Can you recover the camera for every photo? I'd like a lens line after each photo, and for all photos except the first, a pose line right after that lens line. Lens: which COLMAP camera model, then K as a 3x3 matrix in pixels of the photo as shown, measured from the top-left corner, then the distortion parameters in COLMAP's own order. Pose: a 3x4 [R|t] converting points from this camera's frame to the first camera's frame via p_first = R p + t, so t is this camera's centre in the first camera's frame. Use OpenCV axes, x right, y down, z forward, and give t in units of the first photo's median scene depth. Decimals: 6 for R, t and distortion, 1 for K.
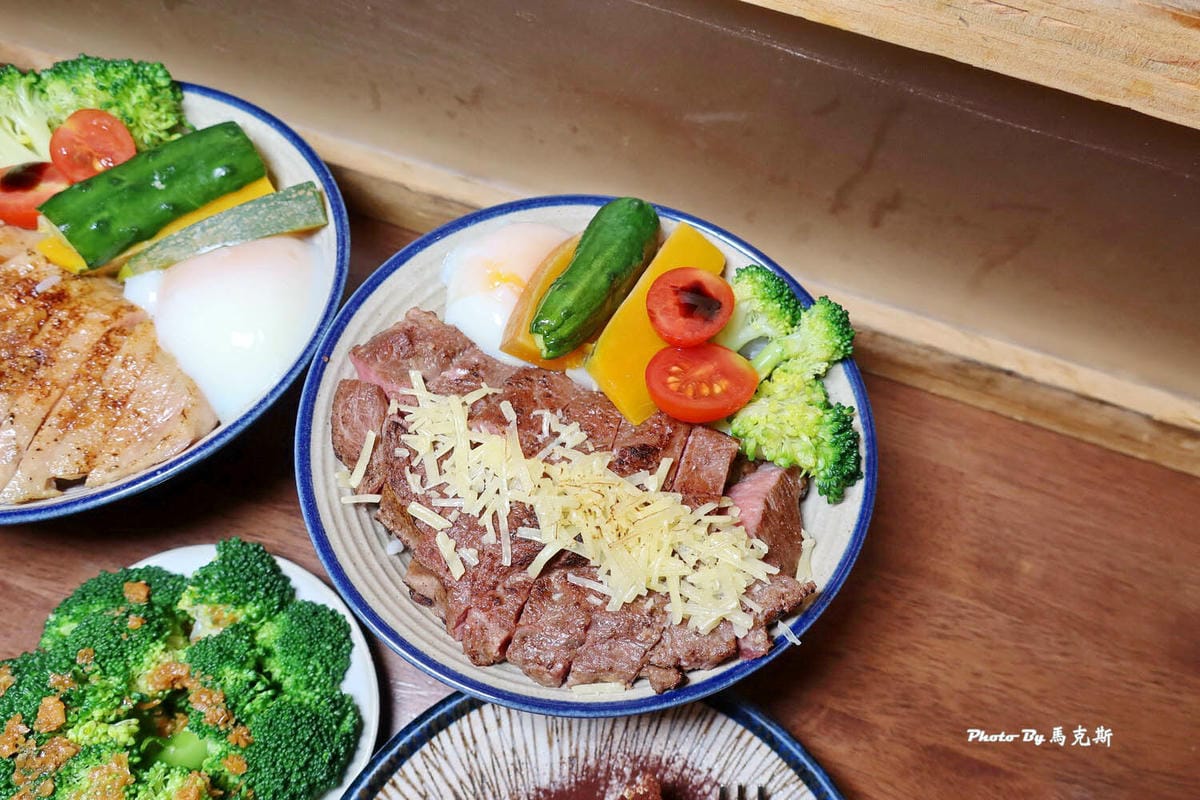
lens RADIAL K [[799.6, 0, 600.0], [0, 799.6, 400.0], [0, 0, 1]] dist [-0.011288, -0.006298]
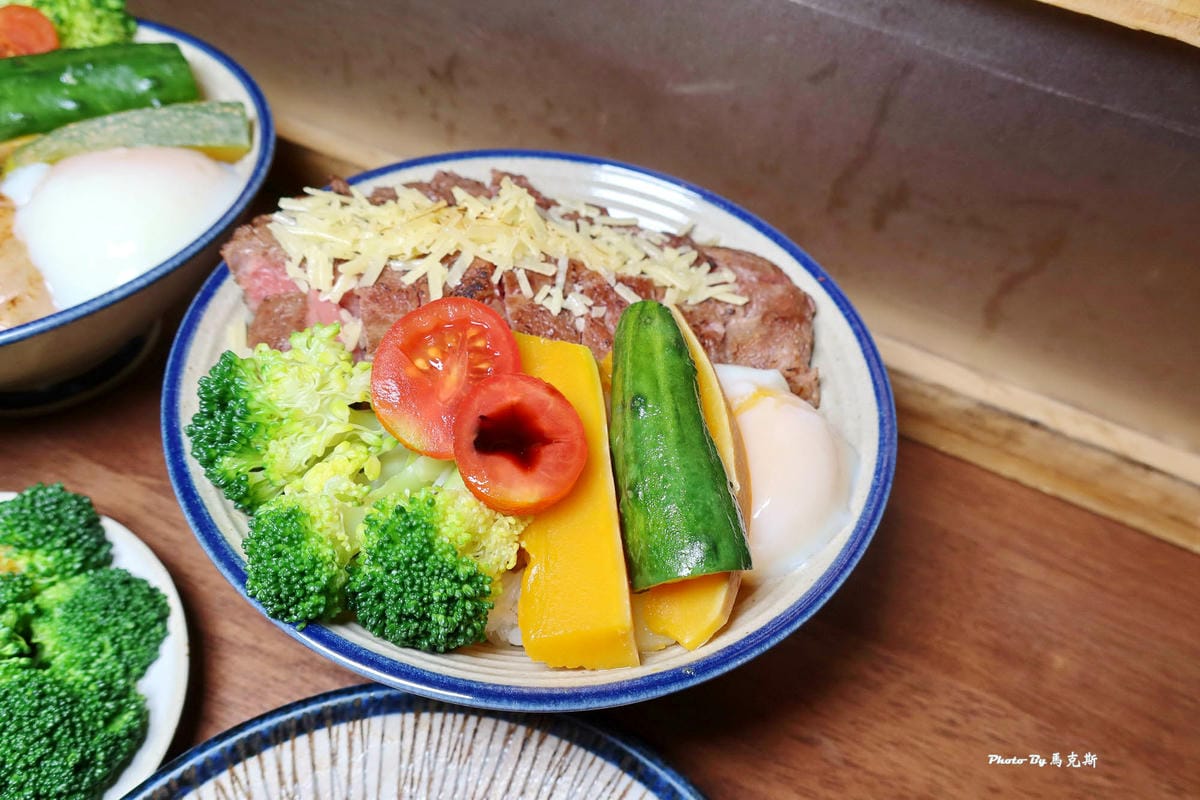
lens RADIAL K [[799.6, 0, 600.0], [0, 799.6, 400.0], [0, 0, 1]] dist [-0.011288, -0.006298]
pose [[0.994602, 0.098429, -0.032846, 0.101886], [-0.103149, 0.972290, -0.209791, 0.200447], [0.011286, 0.212047, 0.977194, 0.206152]]
